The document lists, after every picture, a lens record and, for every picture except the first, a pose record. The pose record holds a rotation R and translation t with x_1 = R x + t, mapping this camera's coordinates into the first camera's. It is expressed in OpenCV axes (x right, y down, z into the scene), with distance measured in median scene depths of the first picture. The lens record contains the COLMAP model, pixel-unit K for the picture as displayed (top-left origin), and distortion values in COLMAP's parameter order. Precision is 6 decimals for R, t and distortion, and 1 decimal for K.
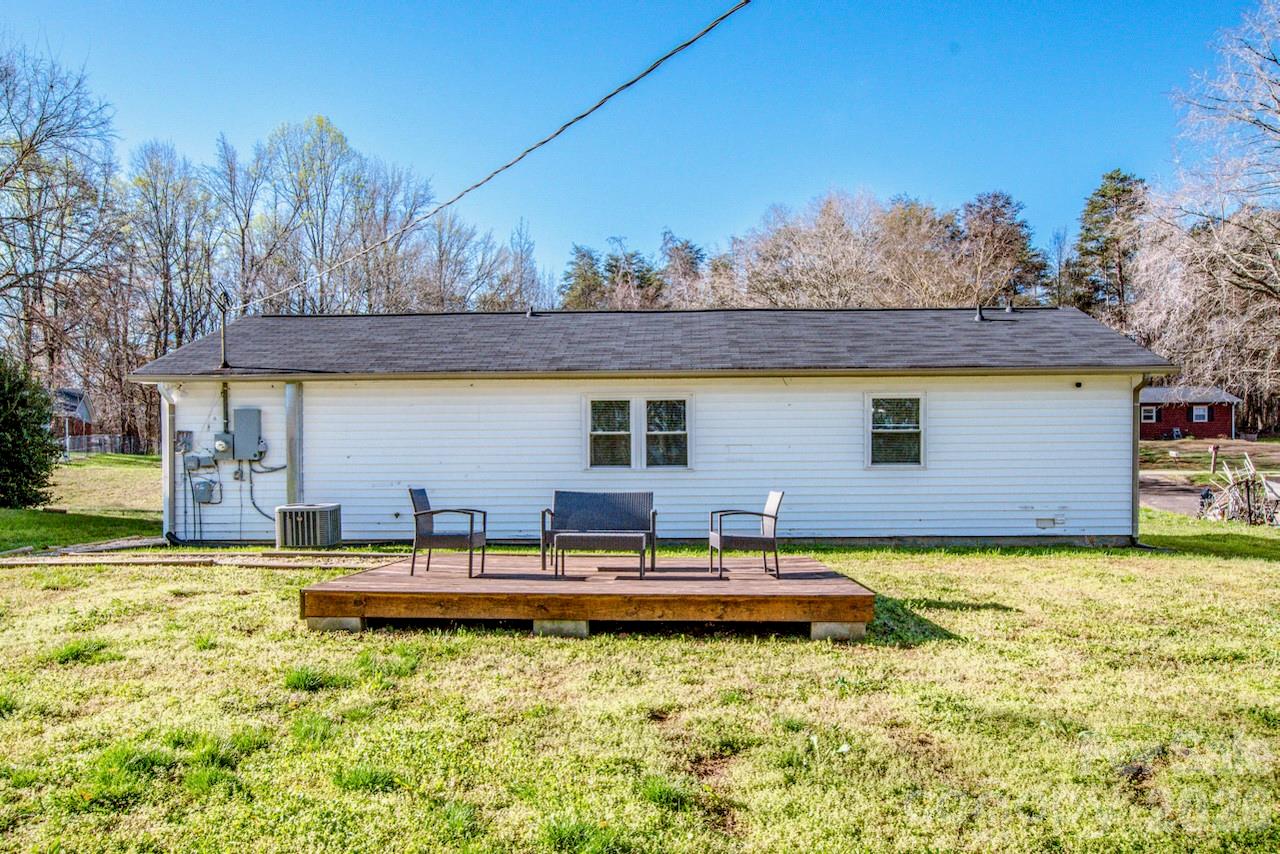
lens RADIAL K [[908.2, 0, 685.9], [0, 908.2, 516.7], [0, 0, 1]] dist [-0.005871, 0.012162]
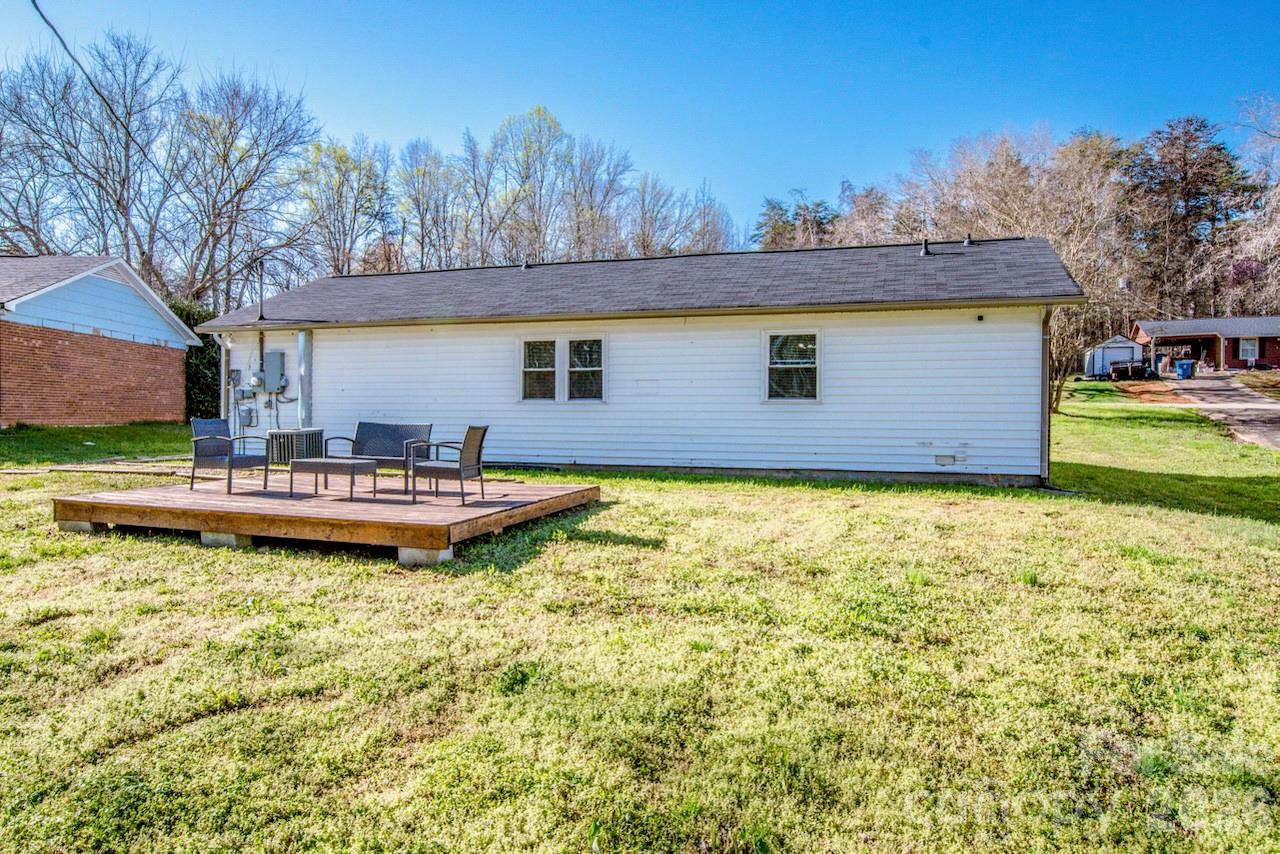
lens RADIAL K [[811.7, 0, 647.3], [0, 811.7, 424.8], [0, 0, 1]] dist [-0.007652, 0.005746]
pose [[0.957496, 0.014913, -0.288060, 0.339272], [-0.020329, 0.999668, -0.015817, -0.010368], [0.287729, 0.021000, 0.957482, 0.070348]]
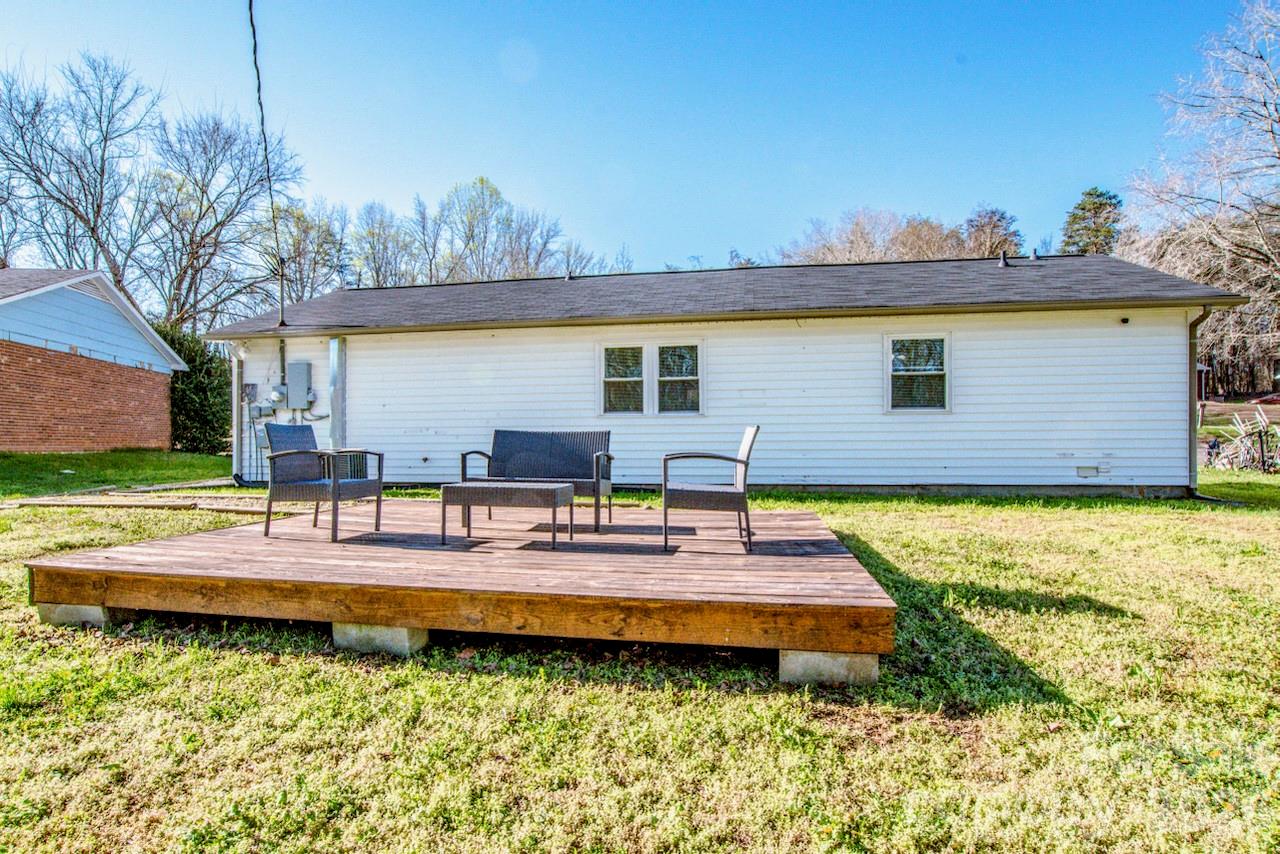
lens RADIAL K [[658.2, 0, 652.1], [0, 658.2, 453.1], [0, 0, 1]] dist [-0.027943, 0.002391]
pose [[0.988811, 0.003021, -0.149141, 0.058221], [-0.005369, 0.999868, -0.015344, 0.000826], [0.149075, 0.015973, 0.988697, 0.281505]]
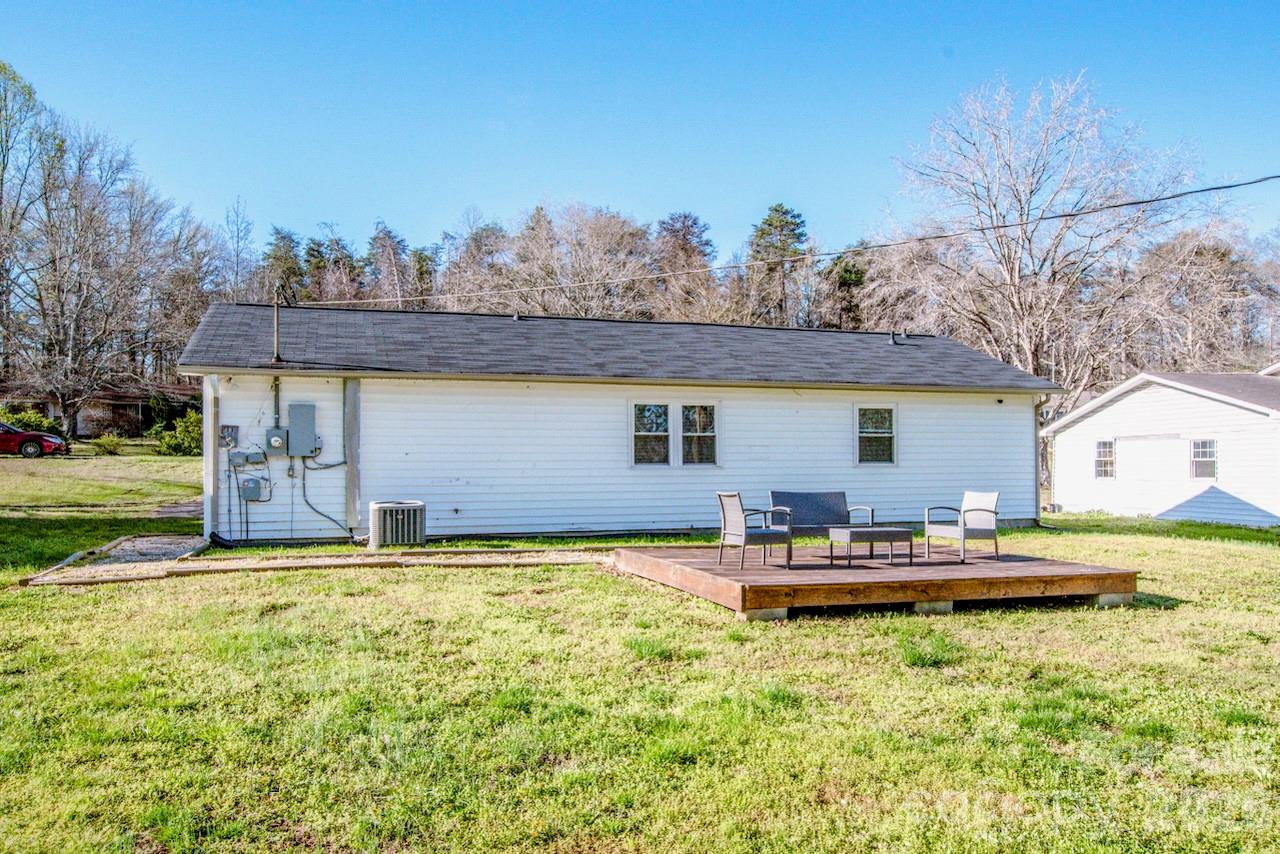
lens RADIAL K [[862.8, 0, 638.0], [0, 862.8, 476.0], [0, 0, 1]] dist [-0.015303, 0.021687]
pose [[0.950762, -0.001591, 0.309919, -0.425616], [0.009906, 0.999632, -0.025259, -0.014335], [-0.309765, 0.027086, 0.950427, 0.007039]]
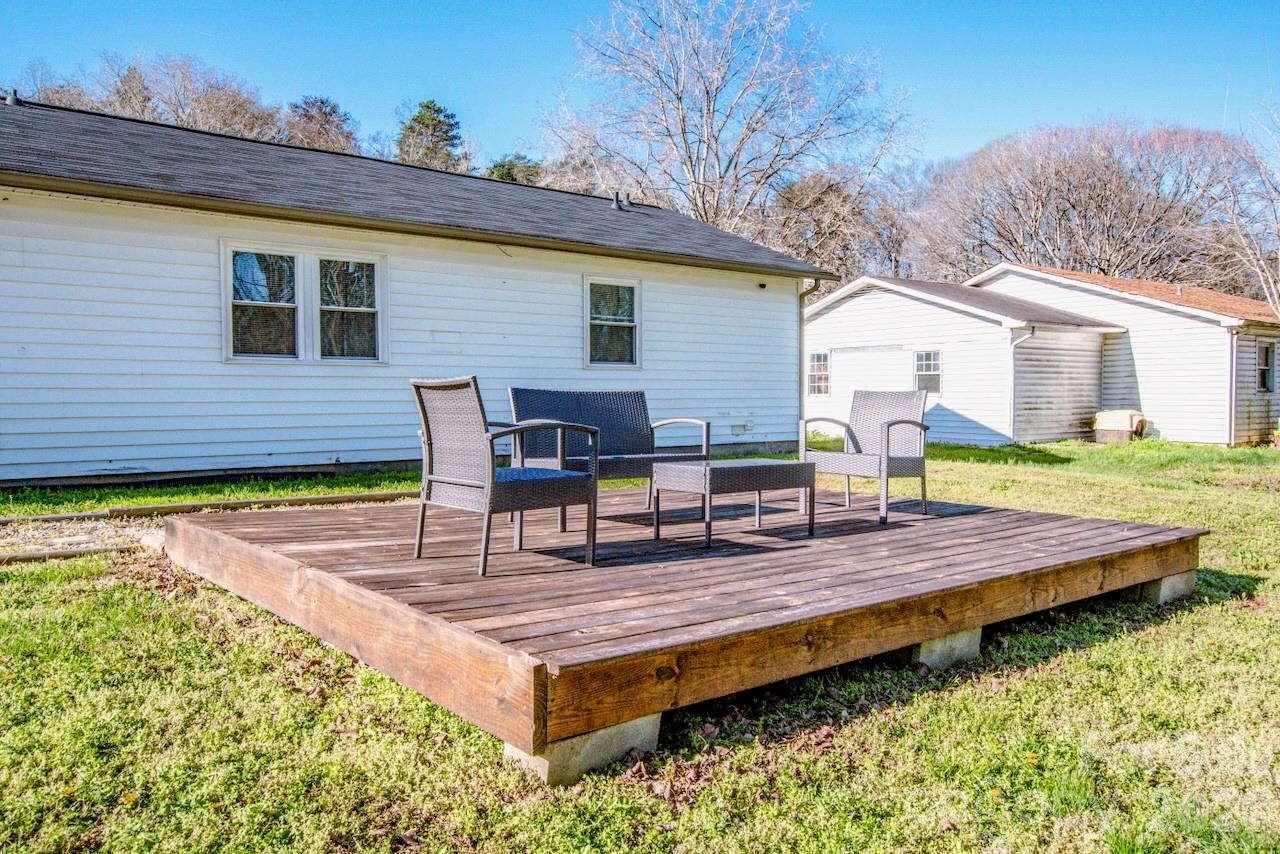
lens RADIAL K [[908.2, 0, 610.6], [0, 908.2, 411.5], [0, 0, 1]] dist [-0.005871, 0.012162]
pose [[0.779566, -0.007603, 0.626274, -0.295752], [0.018238, 0.999778, -0.010566, -0.004517], [-0.626055, 0.019659, 0.779531, 0.347634]]
